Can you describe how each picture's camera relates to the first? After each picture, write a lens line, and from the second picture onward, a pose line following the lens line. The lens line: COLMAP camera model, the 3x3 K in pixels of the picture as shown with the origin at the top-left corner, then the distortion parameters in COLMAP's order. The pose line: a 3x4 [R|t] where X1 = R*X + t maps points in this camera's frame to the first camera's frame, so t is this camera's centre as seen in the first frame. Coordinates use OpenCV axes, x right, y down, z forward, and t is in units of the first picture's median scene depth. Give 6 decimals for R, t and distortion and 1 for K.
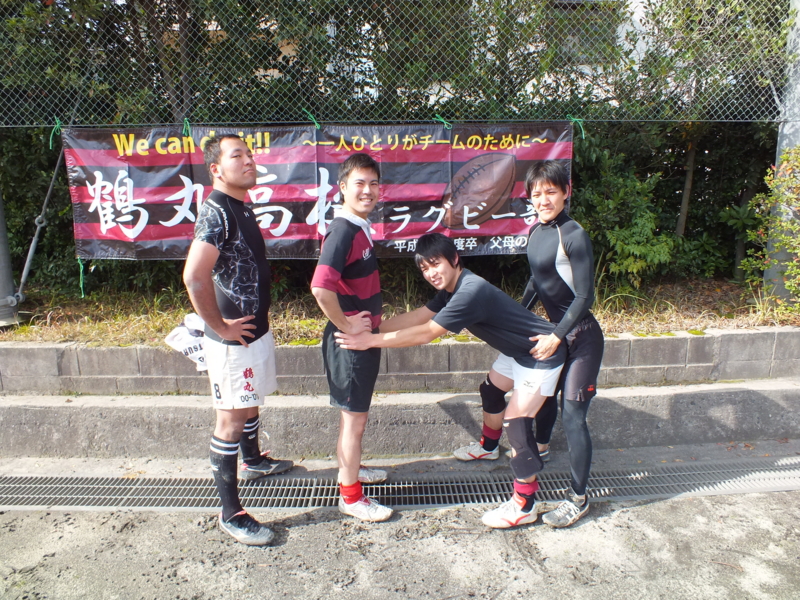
lens RADIAL K [[531.2, 0, 400.0], [0, 531.2, 300.0], [0, 0, 1]] dist [-0.111557, 0.055790]
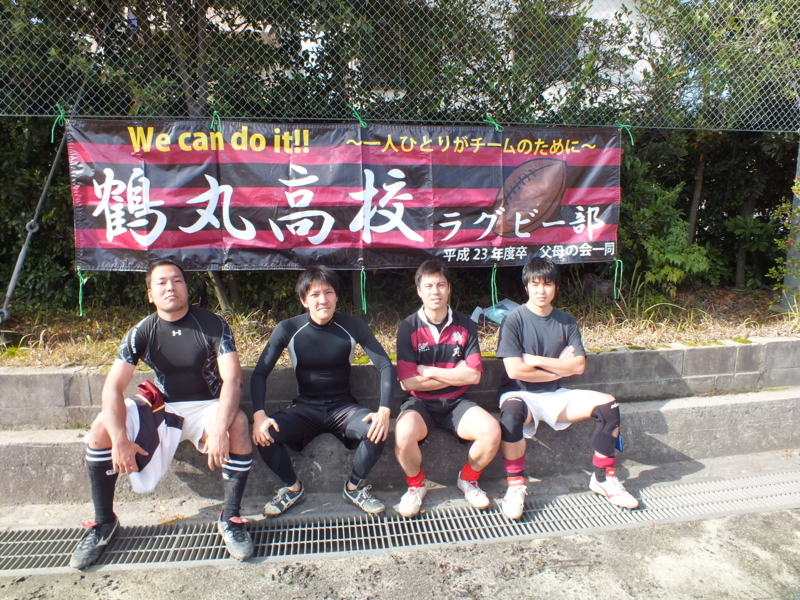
lens RADIAL K [[531.2, 0, 400.0], [0, 531.2, 300.0], [0, 0, 1]] dist [-0.111557, 0.055790]
pose [[0.994464, -0.010214, 0.104585, -0.188650], [0.012380, 0.999722, -0.020080, -0.004676], [-0.104350, 0.021264, 0.994313, 0.083734]]
